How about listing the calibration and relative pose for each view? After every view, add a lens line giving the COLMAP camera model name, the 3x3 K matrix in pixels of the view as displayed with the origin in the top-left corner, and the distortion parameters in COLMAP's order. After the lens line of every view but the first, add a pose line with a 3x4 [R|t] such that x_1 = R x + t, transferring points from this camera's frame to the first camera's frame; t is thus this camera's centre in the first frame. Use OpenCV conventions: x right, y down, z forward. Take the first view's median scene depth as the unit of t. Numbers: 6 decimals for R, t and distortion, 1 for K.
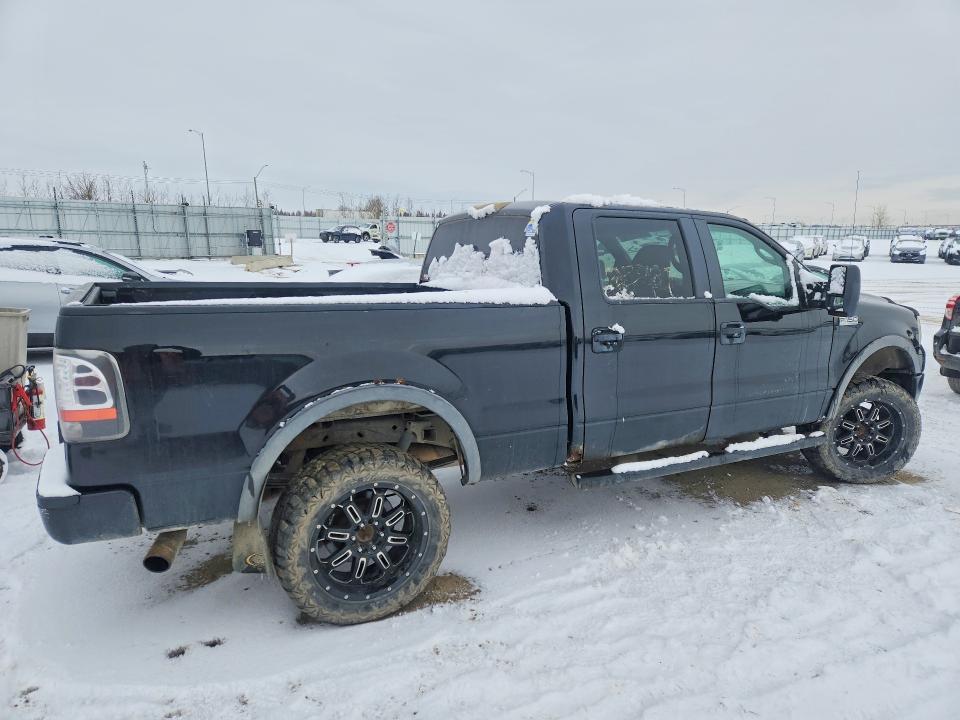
lens RADIAL K [[646.9, 0, 480.0], [0, 646.9, 360.0], [0, 0, 1]] dist [0.056179, -0.000739]
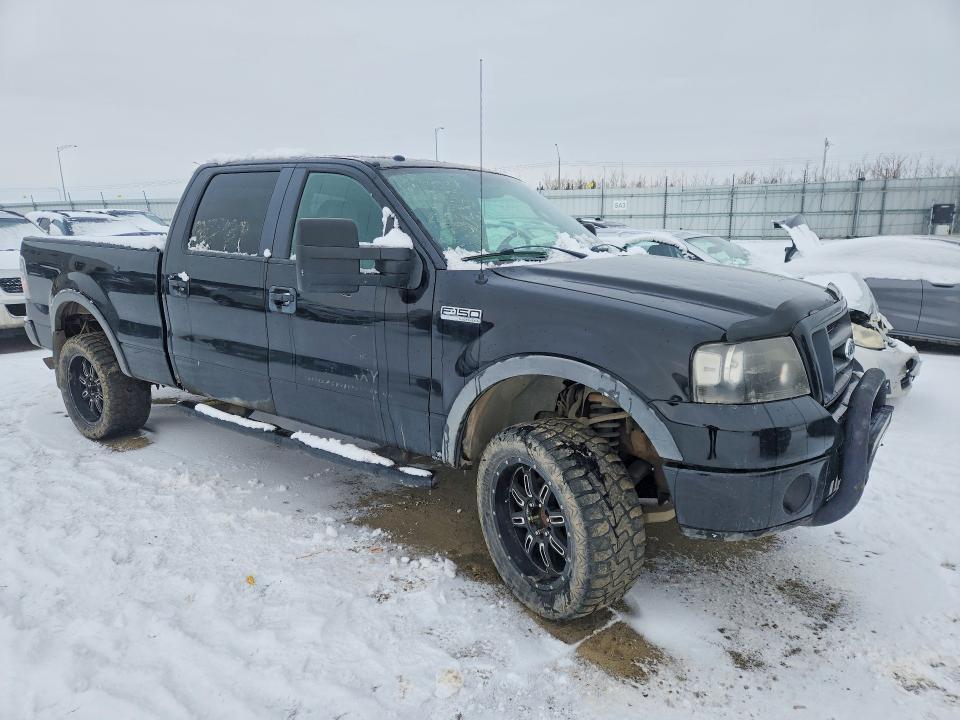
lens RADIAL K [[646.9, 0, 480.0], [0, 646.9, 360.0], [0, 0, 1]] dist [0.056179, -0.000739]
pose [[0.438761, 0.178664, -0.880663, 1.156232], [-0.157564, 0.980148, 0.120346, -0.098060], [0.884682, 0.085958, 0.458202, 0.762144]]
